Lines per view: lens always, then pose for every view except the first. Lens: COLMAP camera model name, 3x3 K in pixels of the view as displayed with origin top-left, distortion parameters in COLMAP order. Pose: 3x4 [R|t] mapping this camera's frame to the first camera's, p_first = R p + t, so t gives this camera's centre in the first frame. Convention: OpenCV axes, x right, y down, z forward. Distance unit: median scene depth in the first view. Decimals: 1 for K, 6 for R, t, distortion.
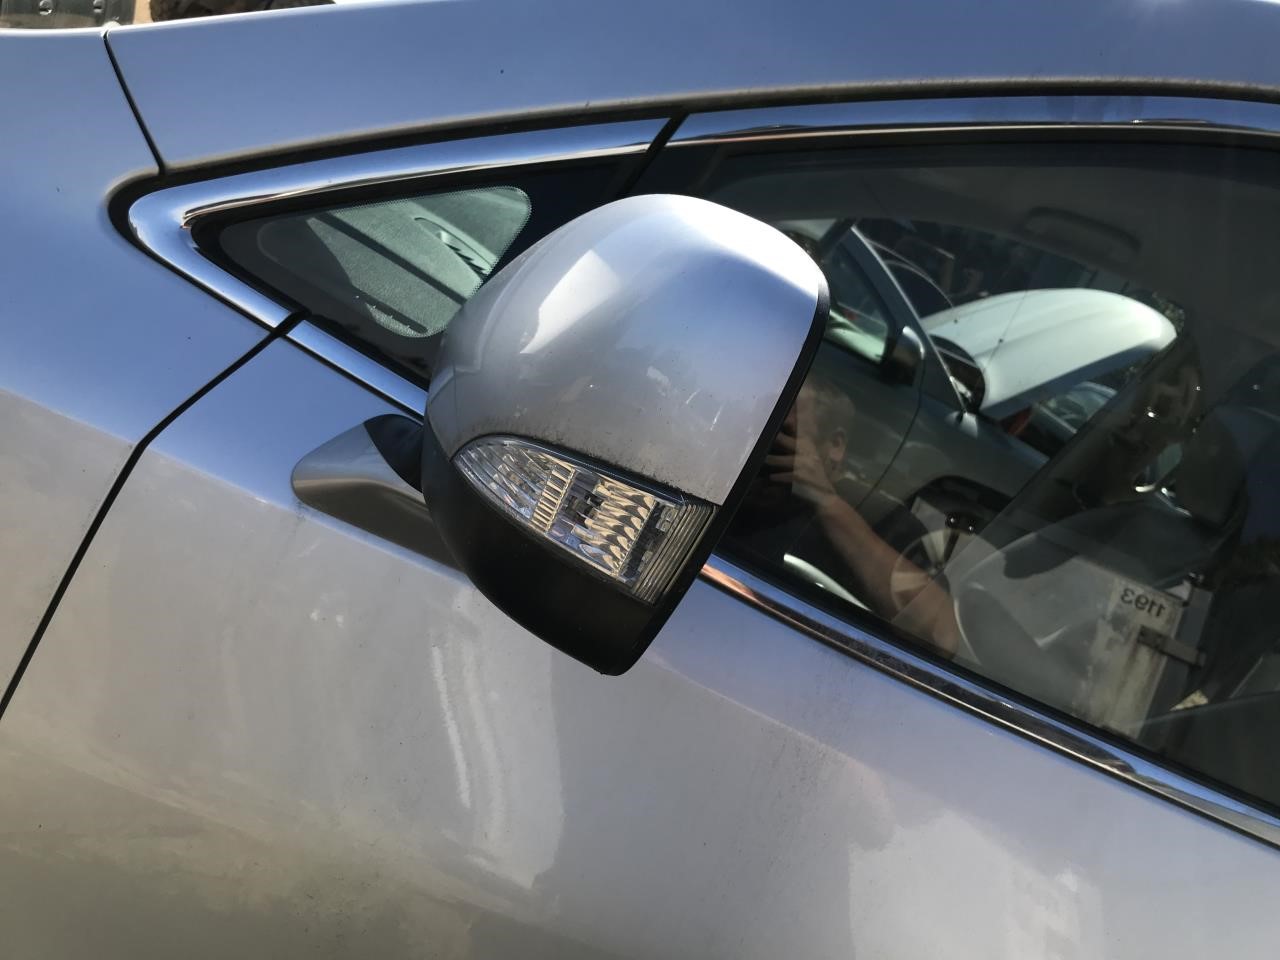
lens RADIAL K [[1143.5, 0, 640.0], [0, 1143.5, 480.0], [0, 0, 1]] dist [0.030175, 0.001572]
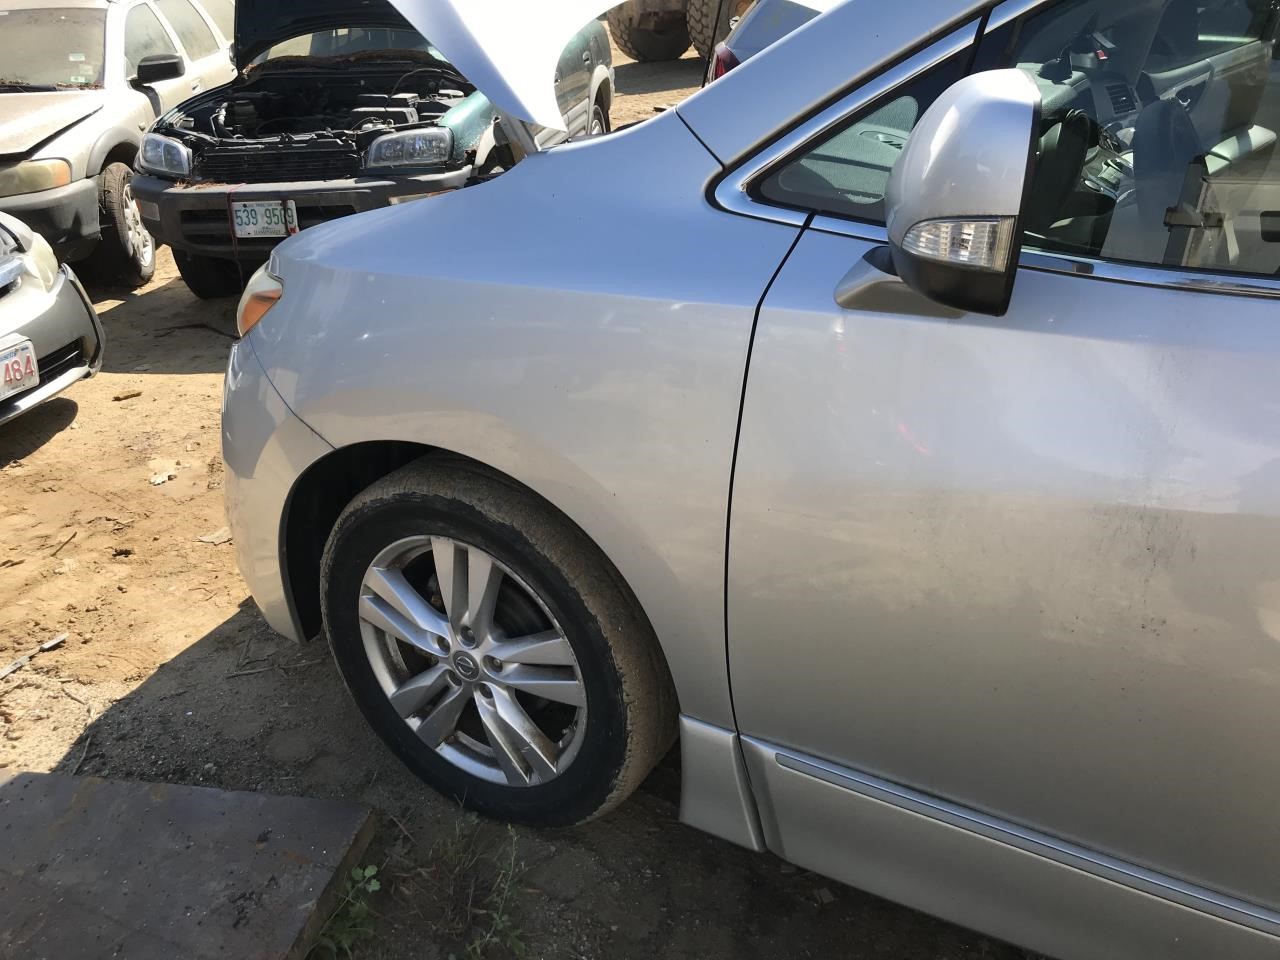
lens RADIAL K [[1143.5, 0, 640.0], [0, 1143.5, 480.0], [0, 0, 1]] dist [0.030175, 0.001572]
pose [[0.842974, -0.261063, -0.470363, 0.219958], [0.299302, 0.954134, 0.006834, 0.166404], [0.447005, -0.146542, 0.882446, -0.797729]]
